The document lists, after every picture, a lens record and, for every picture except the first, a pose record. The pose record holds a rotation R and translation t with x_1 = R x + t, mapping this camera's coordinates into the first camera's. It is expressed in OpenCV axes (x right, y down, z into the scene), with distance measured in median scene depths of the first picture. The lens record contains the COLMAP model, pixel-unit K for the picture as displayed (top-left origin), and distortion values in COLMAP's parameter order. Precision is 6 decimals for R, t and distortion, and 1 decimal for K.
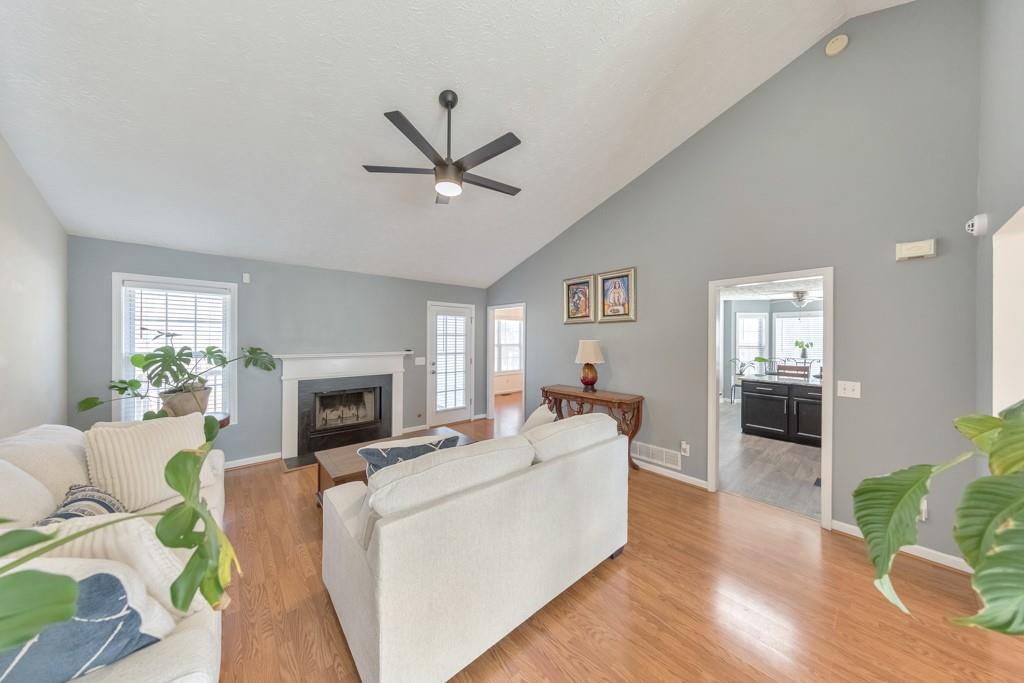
lens RADIAL K [[323.3, 0, 513.2], [0, 323.3, 339.1], [0, 0, 1]] dist [0.000544, 0.000012]
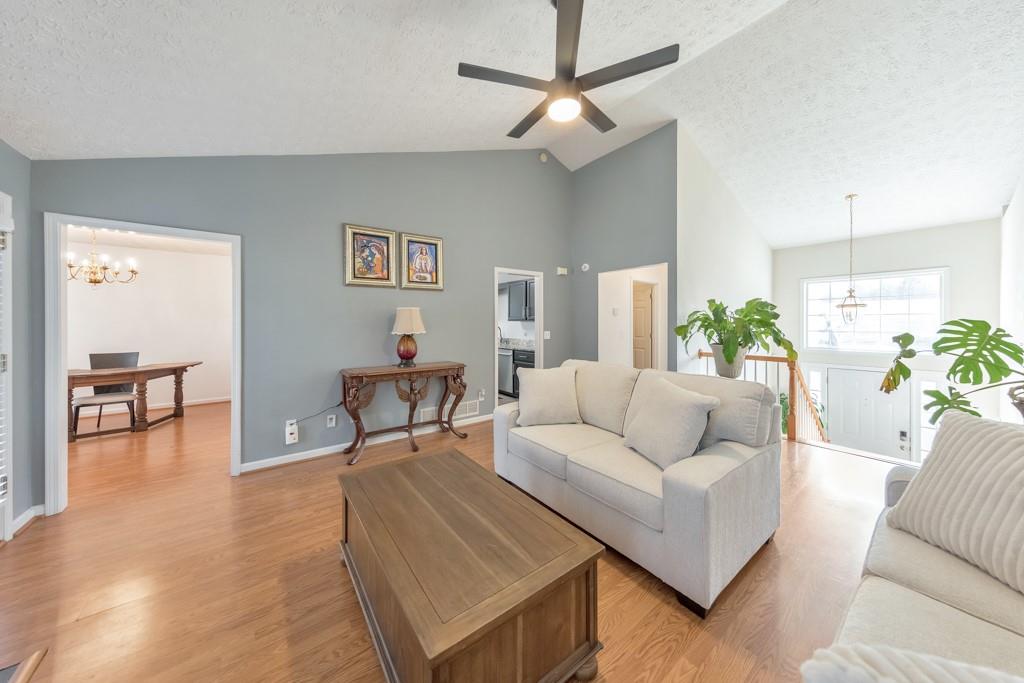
lens RADIAL K [[330.3, 0, 511.5], [0, 330.3, 325.7], [0, 0, 1]] dist [0.000335, 0.000016]
pose [[0.076666, -0.013464, 0.996966, -0.611693], [0.005975, 0.999897, 0.013044, 0.040983], [-0.997039, 0.004957, 0.076739, 0.641562]]
